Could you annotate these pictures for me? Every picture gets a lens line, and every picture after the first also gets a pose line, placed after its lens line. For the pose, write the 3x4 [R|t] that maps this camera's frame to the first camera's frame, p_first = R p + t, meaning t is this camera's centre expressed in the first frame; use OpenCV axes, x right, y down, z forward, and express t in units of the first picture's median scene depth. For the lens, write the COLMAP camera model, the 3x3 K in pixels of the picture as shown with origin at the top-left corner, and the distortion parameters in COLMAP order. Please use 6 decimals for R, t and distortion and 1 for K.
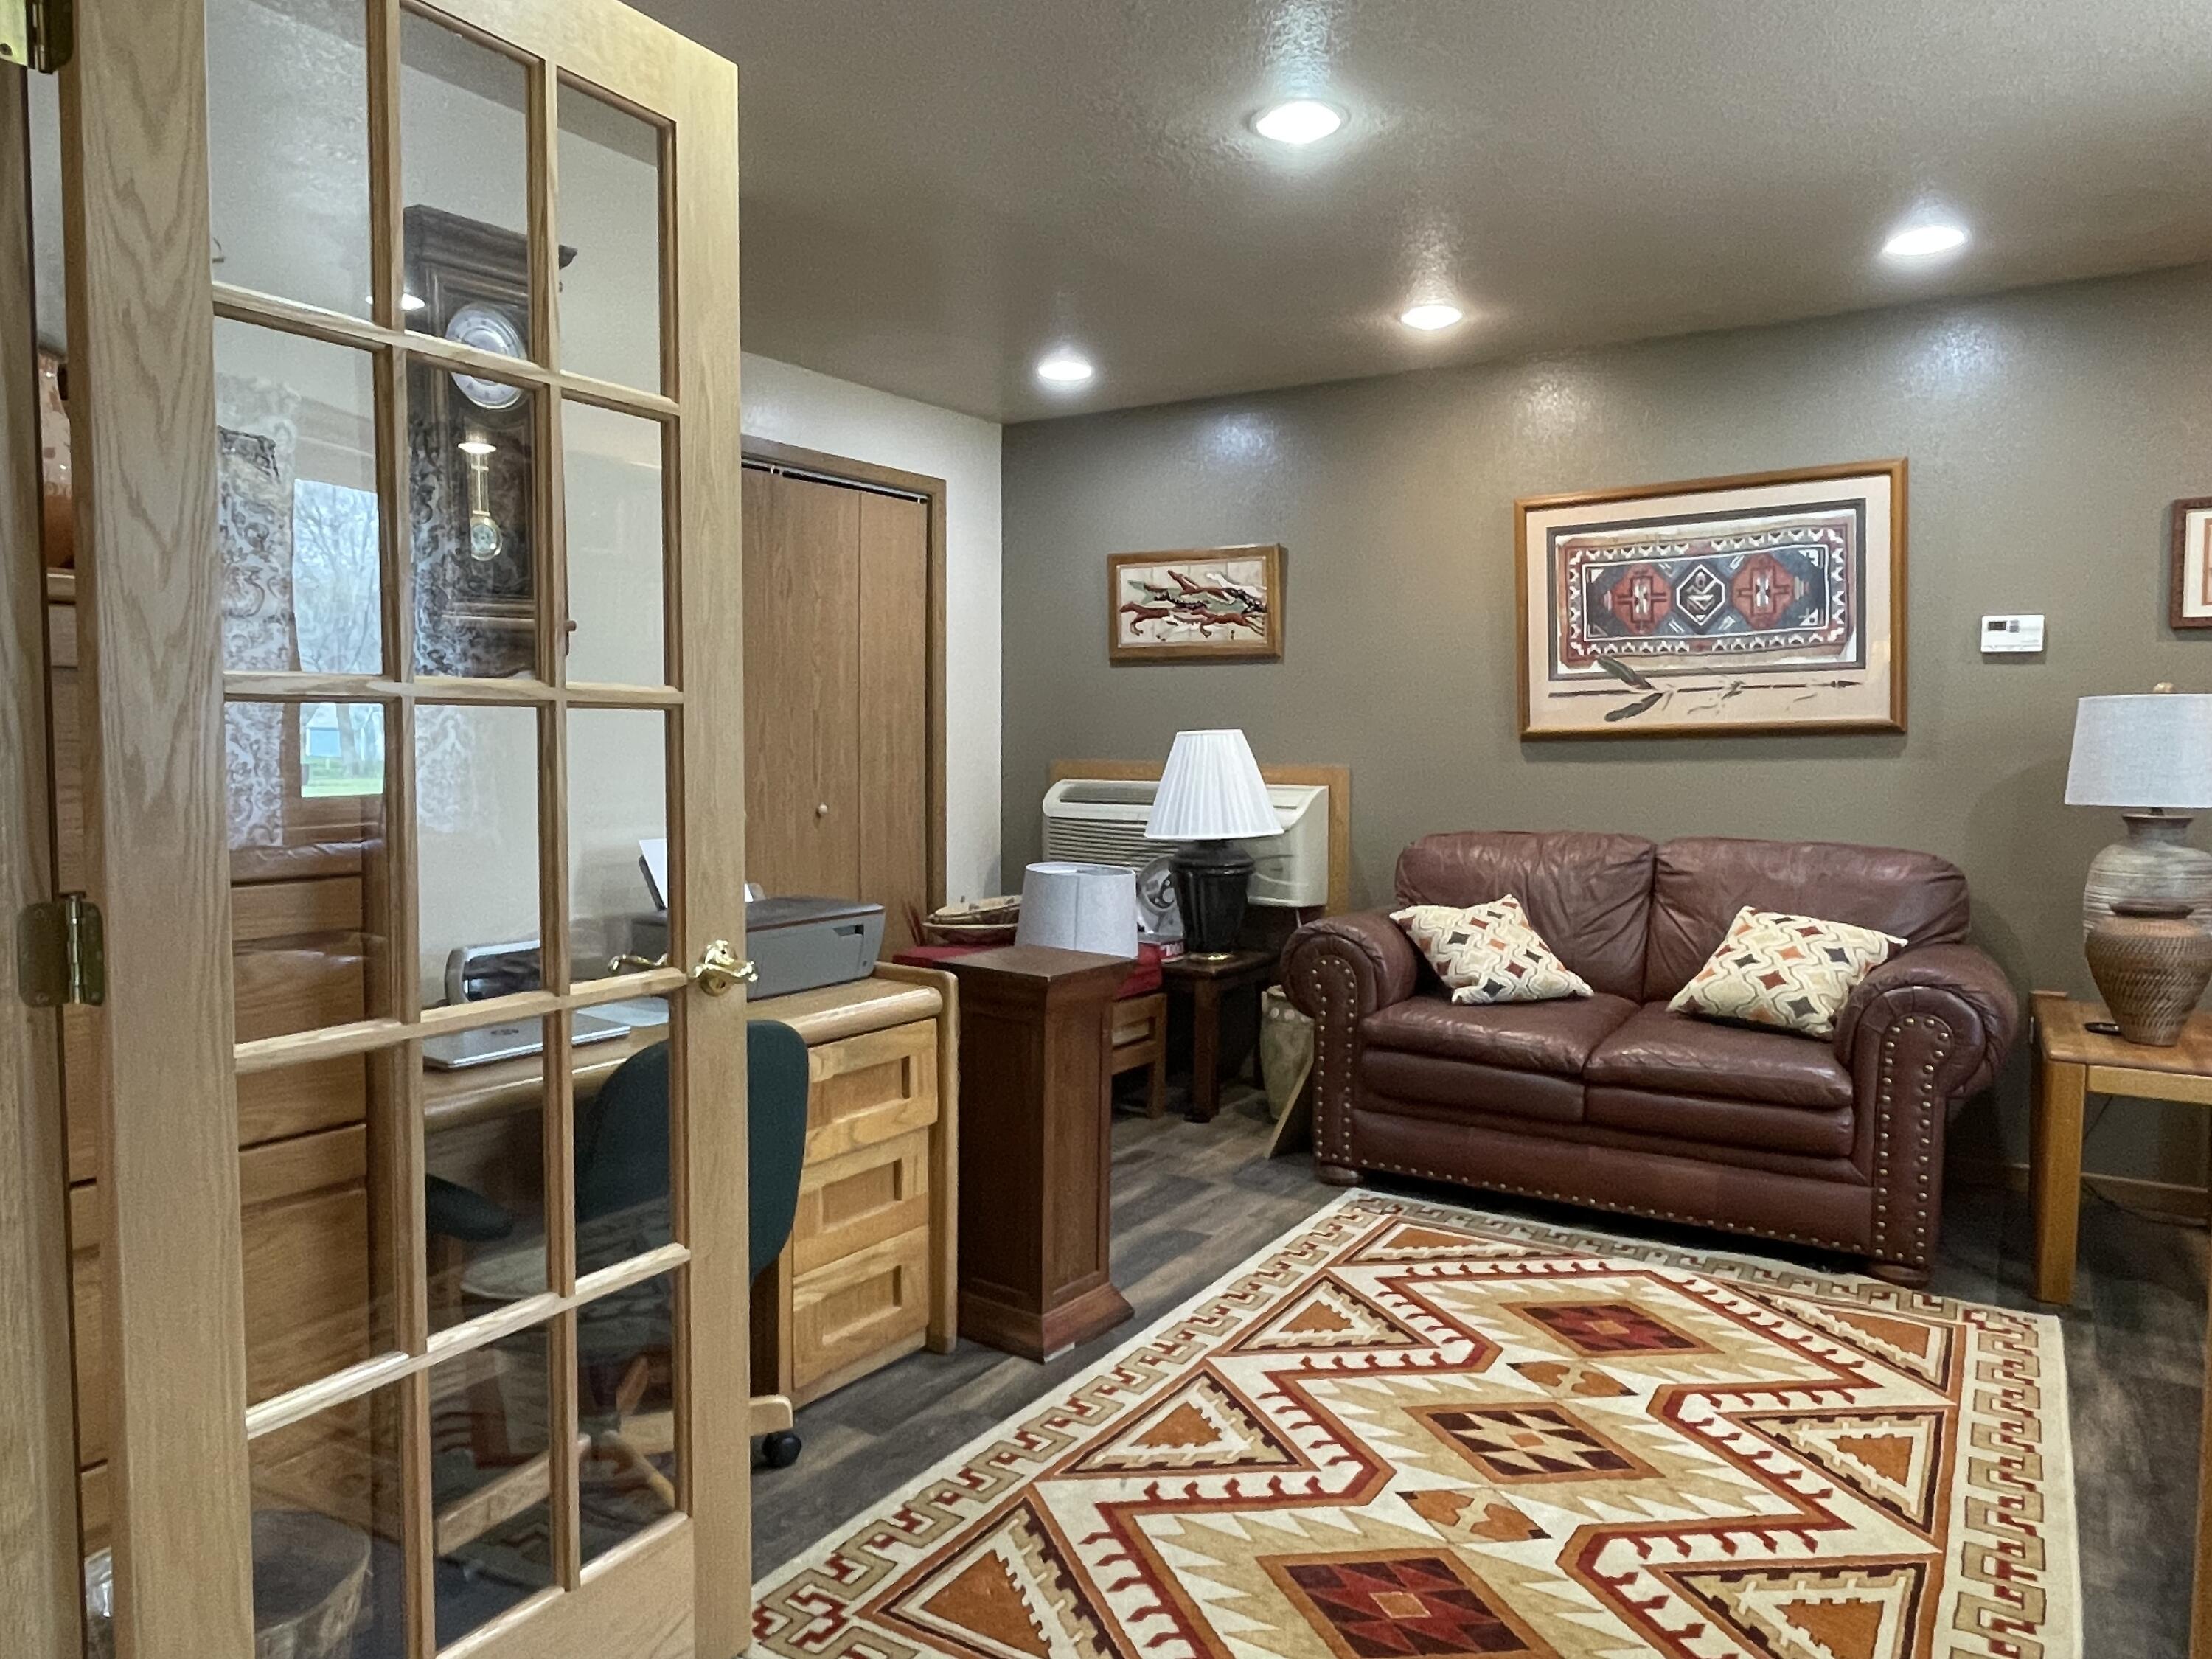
lens RADIAL K [[1512.3, 0, 1100.6], [0, 1512.3, 826.3], [0, 0, 1]] dist [0.000383, -0.007988]
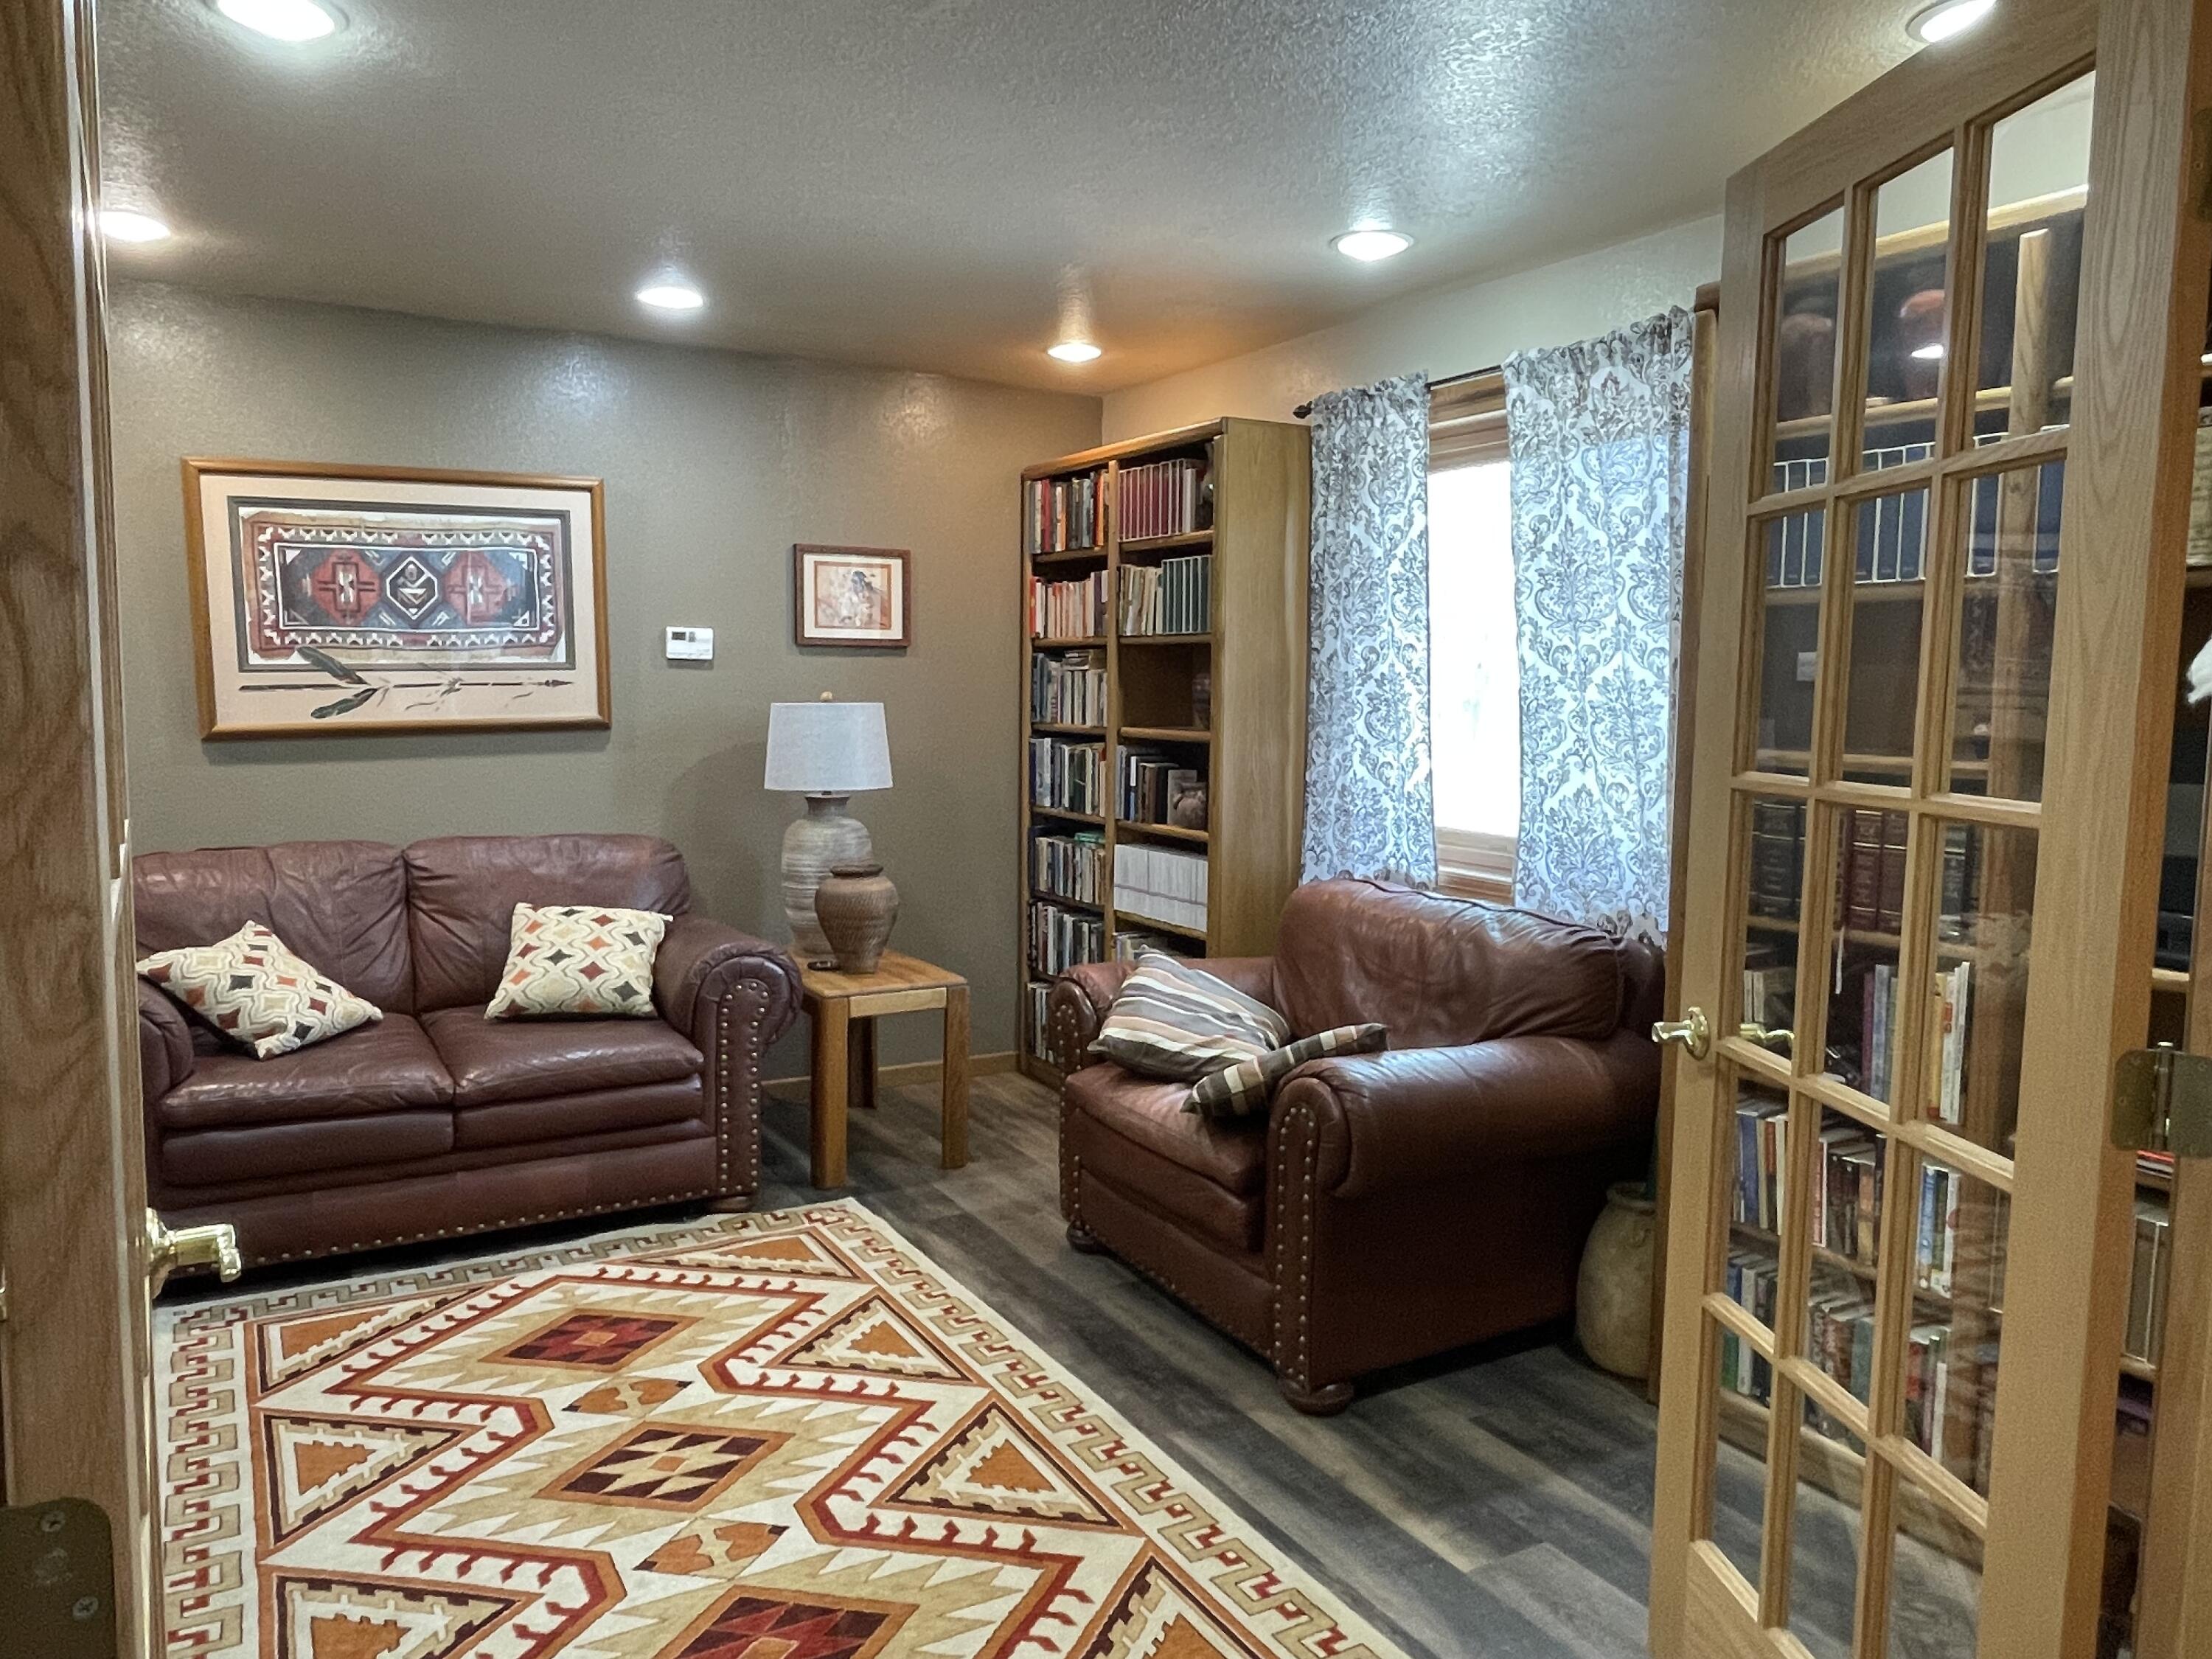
lens RADIAL K [[1512.3, 0, 1100.6], [0, 1512.3, 826.3], [0, 0, 1]] dist [0.000383, -0.007988]
pose [[0.454087, -0.081744, 0.887200, -0.342645], [0.043745, 0.996627, 0.069437, -0.060425], [-0.889883, 0.007280, 0.456131, 0.206051]]
